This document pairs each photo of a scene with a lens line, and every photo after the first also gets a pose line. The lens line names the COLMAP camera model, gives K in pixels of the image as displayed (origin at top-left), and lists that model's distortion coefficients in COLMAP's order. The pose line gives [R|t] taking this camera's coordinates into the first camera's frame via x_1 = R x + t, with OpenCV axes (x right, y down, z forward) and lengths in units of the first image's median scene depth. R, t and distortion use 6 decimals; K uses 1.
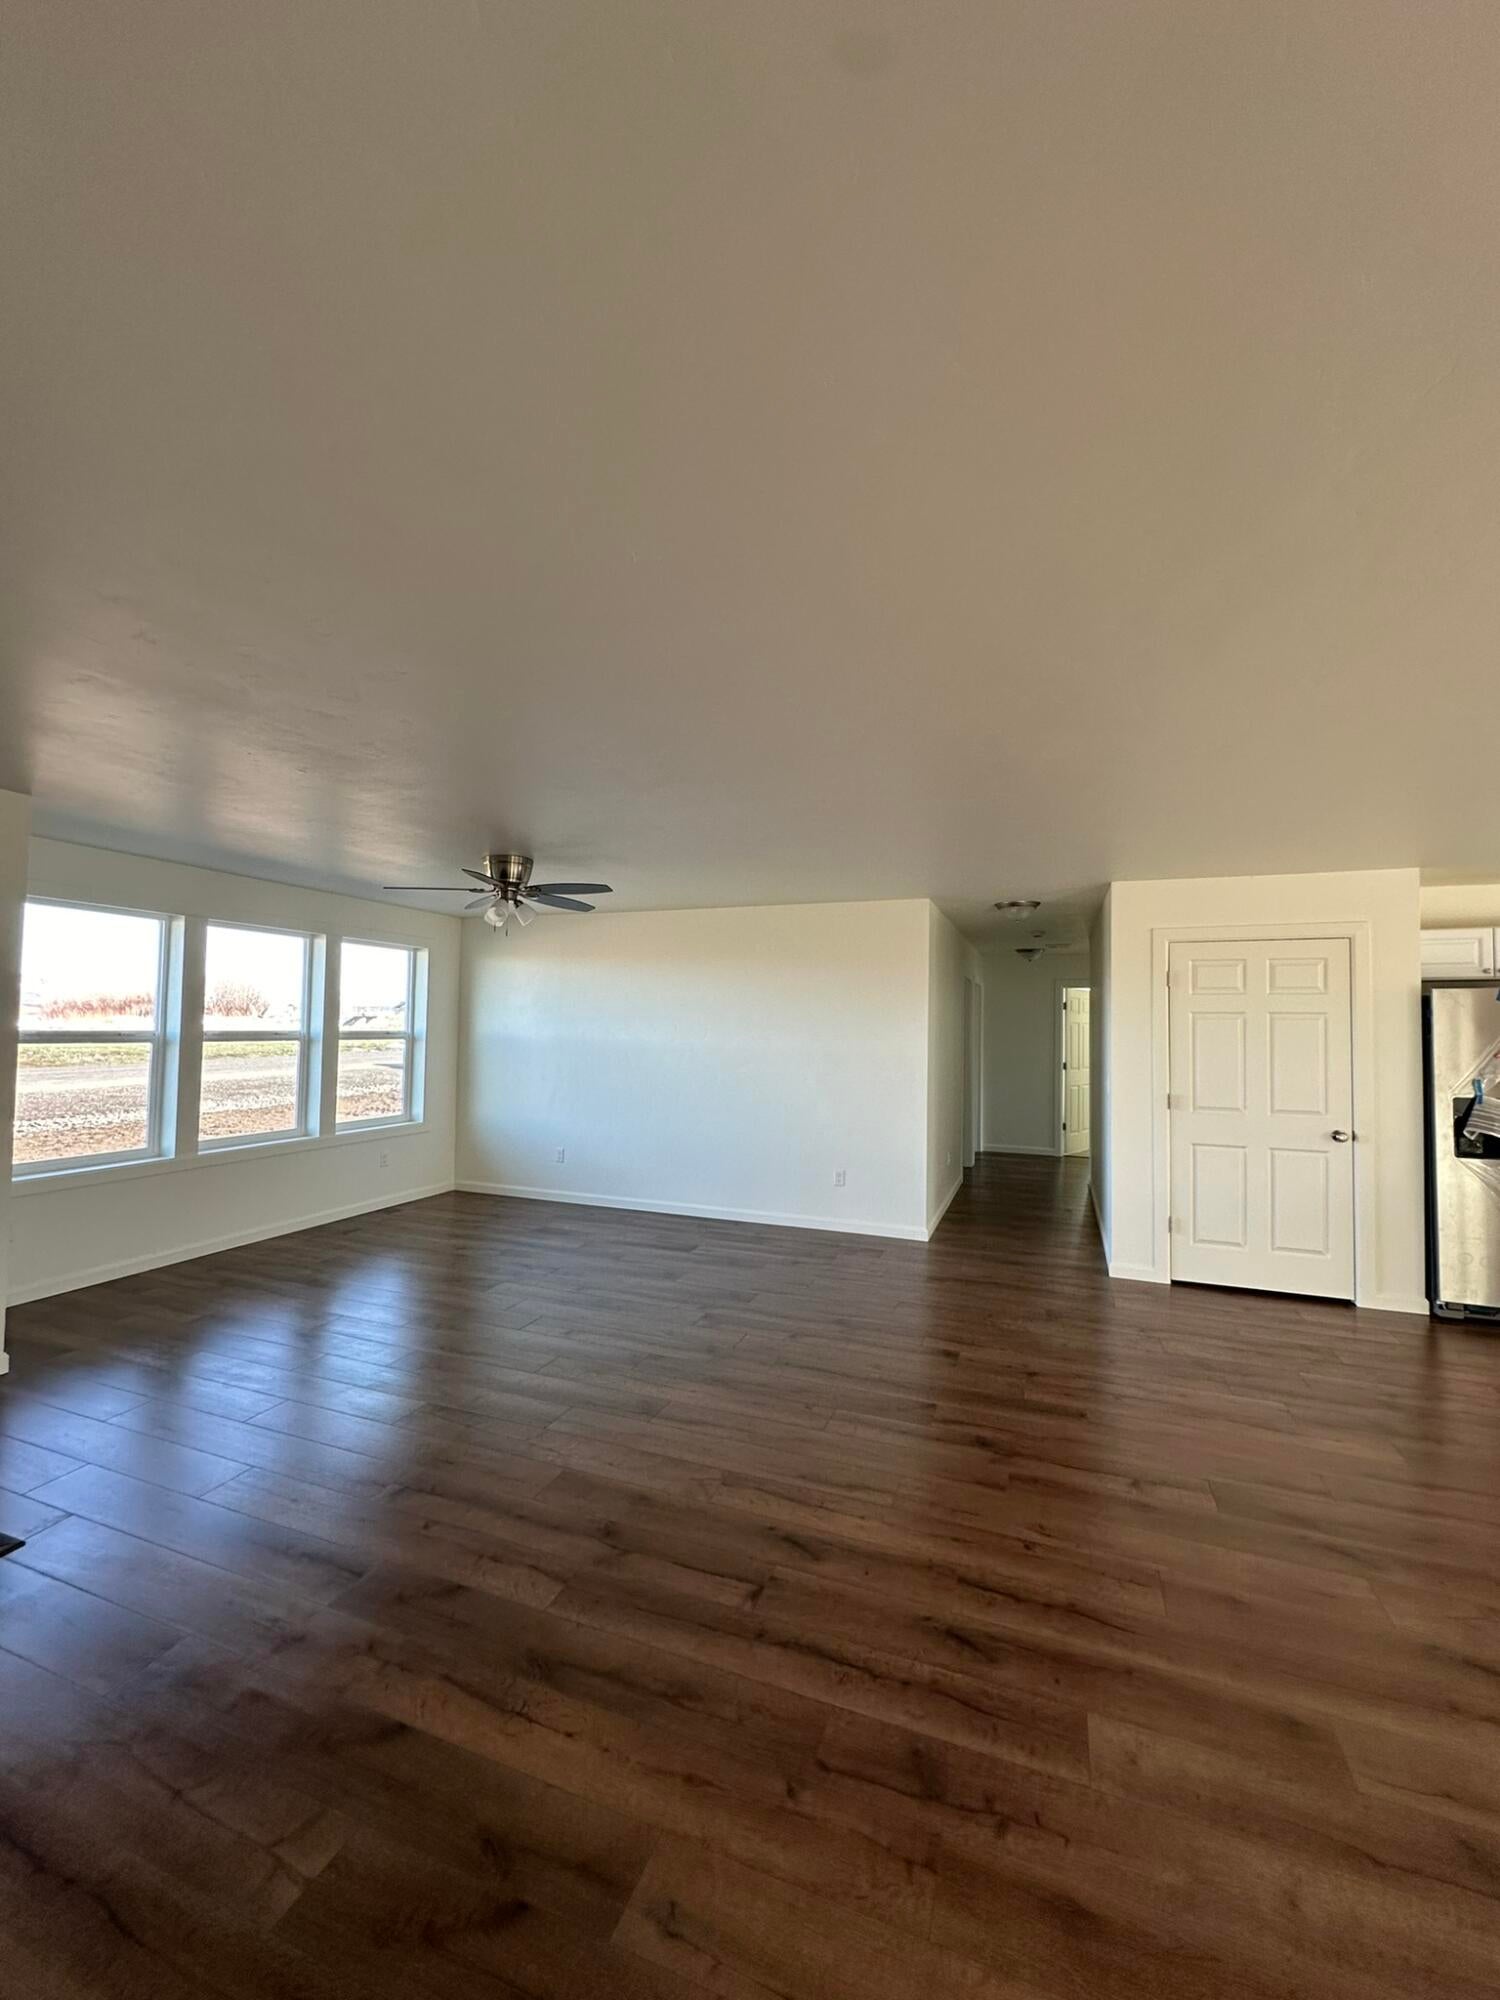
lens RADIAL K [[795.0, 0, 745.8], [0, 795.0, 996.6], [0, 0, 1]] dist [-0.002210, -0.000398]
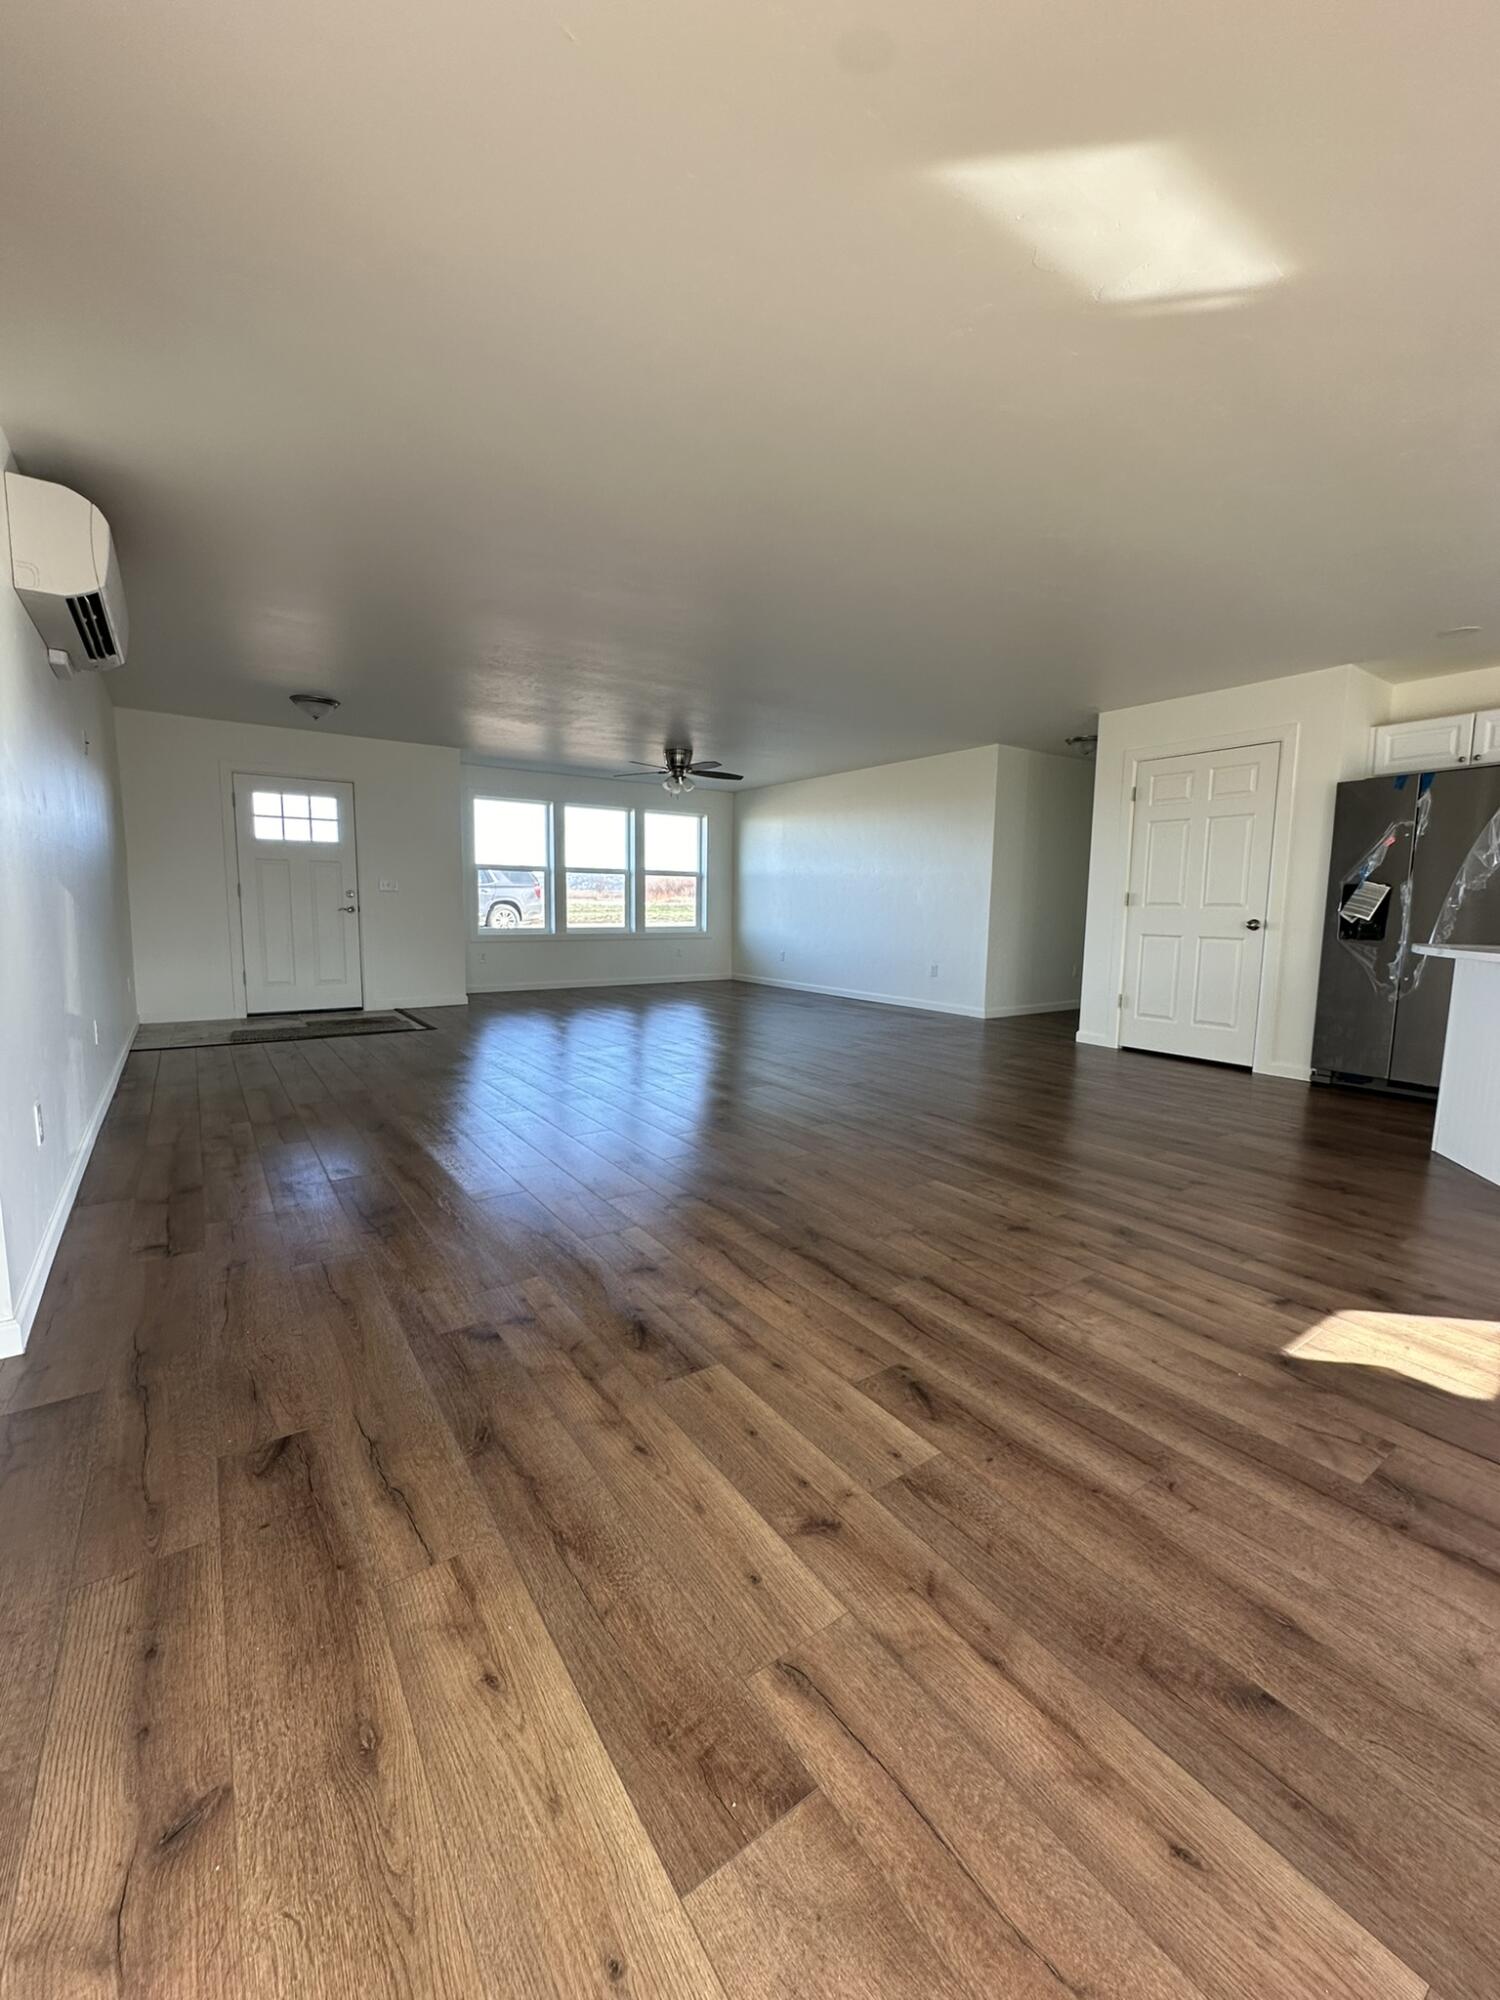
lens RADIAL K [[795.0, 0, 745.8], [0, 795.0, 996.6], [0, 0, 1]] dist [-0.002210, -0.000398]
pose [[0.831112, 0.060427, -0.552812, 0.672922], [0.025349, 0.988929, 0.146209, 0.081218], [0.555527, -0.135529, 0.820379, -0.292146]]
